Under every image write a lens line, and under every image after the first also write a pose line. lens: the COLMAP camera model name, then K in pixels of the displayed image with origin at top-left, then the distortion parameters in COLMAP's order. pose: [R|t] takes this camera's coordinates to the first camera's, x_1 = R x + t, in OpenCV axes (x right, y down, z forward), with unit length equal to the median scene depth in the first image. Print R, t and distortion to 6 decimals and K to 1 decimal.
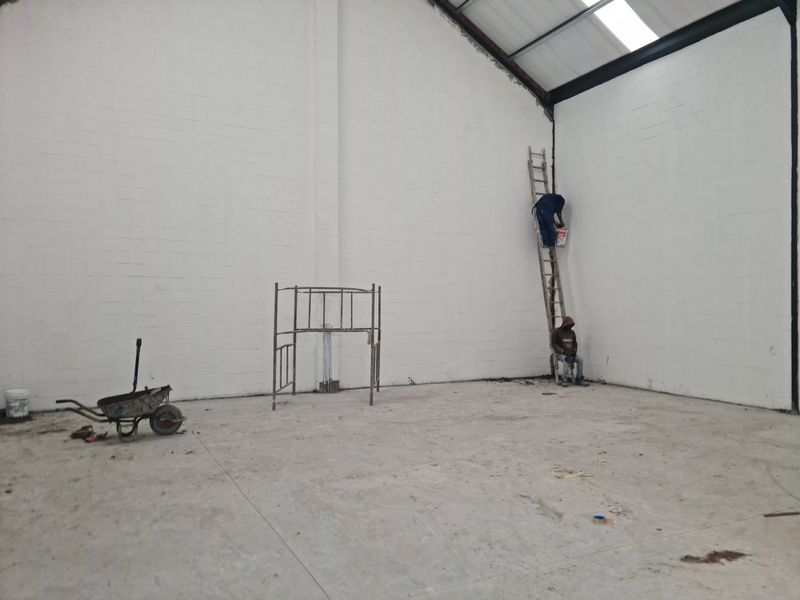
lens RADIAL K [[616.9, 0, 422.8], [0, 616.9, 306.9], [0, 0, 1]] dist [0.097468, -0.112535]
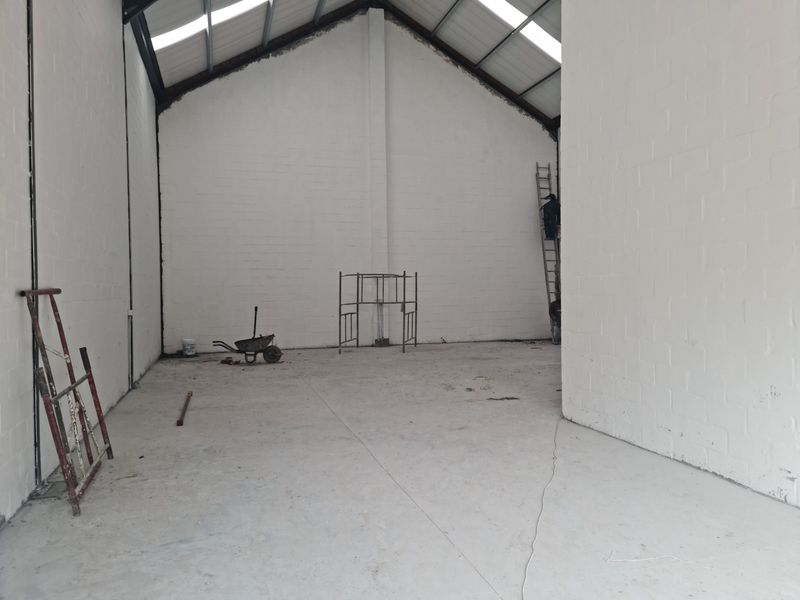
lens RADIAL K [[614.7, 0, 419.6], [0, 614.7, 298.4], [0, 0, 1]] dist [0.094345, -0.103512]
pose [[0.983410, -0.008126, -0.181216, 0.200731], [0.010809, 0.999846, 0.013819, 0.007553], [0.181076, -0.015549, 0.983346, -0.399772]]
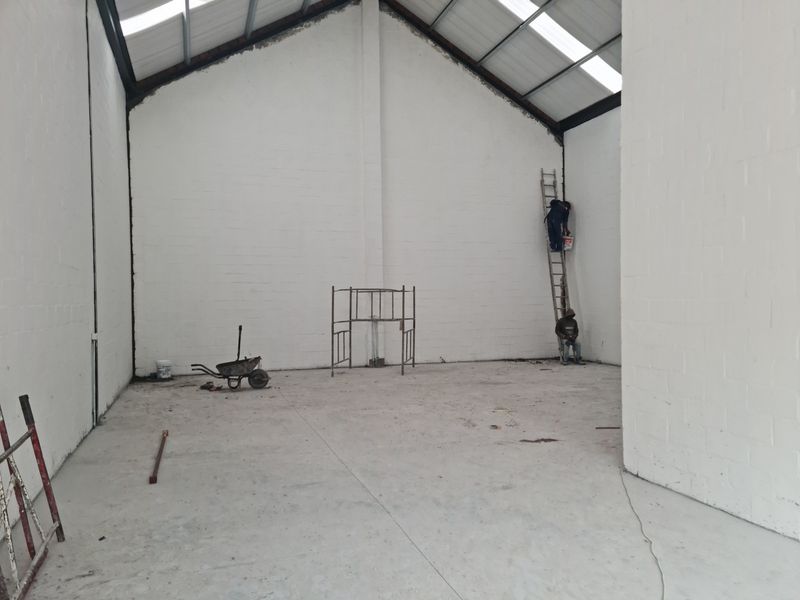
lens RADIAL K [[614.3, 0, 416.0], [0, 614.3, 310.8], [0, 0, 1]] dist [0.104446, -0.109711]
pose [[0.988475, -0.005837, -0.151269, 0.135789], [0.008675, 0.999798, 0.018110, -0.005375], [0.151133, -0.019214, 0.988327, -0.293473]]
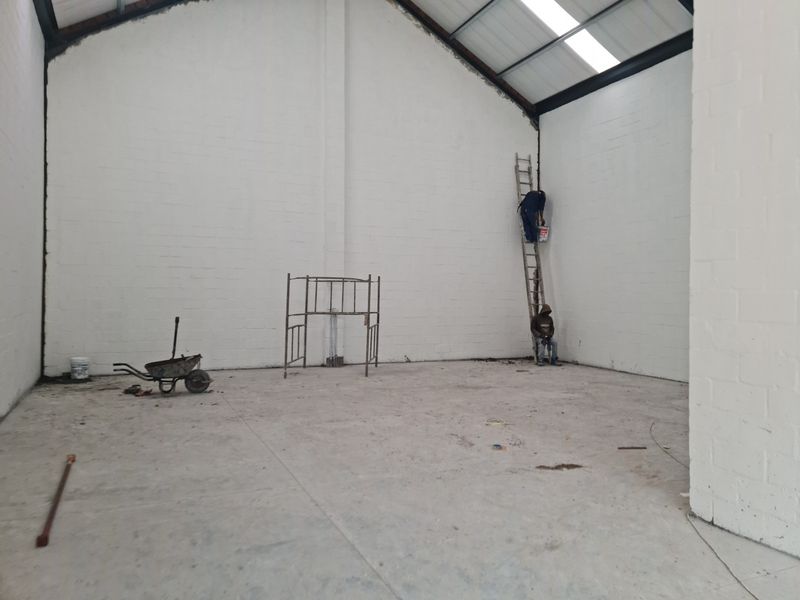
lens RADIAL K [[615.6, 0, 413.5], [0, 615.6, 291.1], [0, 0, 1]] dist [0.118041, -0.116067]
pose [[0.997924, 0.010574, -0.063529, 0.073274], [-0.010973, 0.999922, -0.005941, 0.000745], [0.063462, 0.006626, 0.997962, -0.164028]]
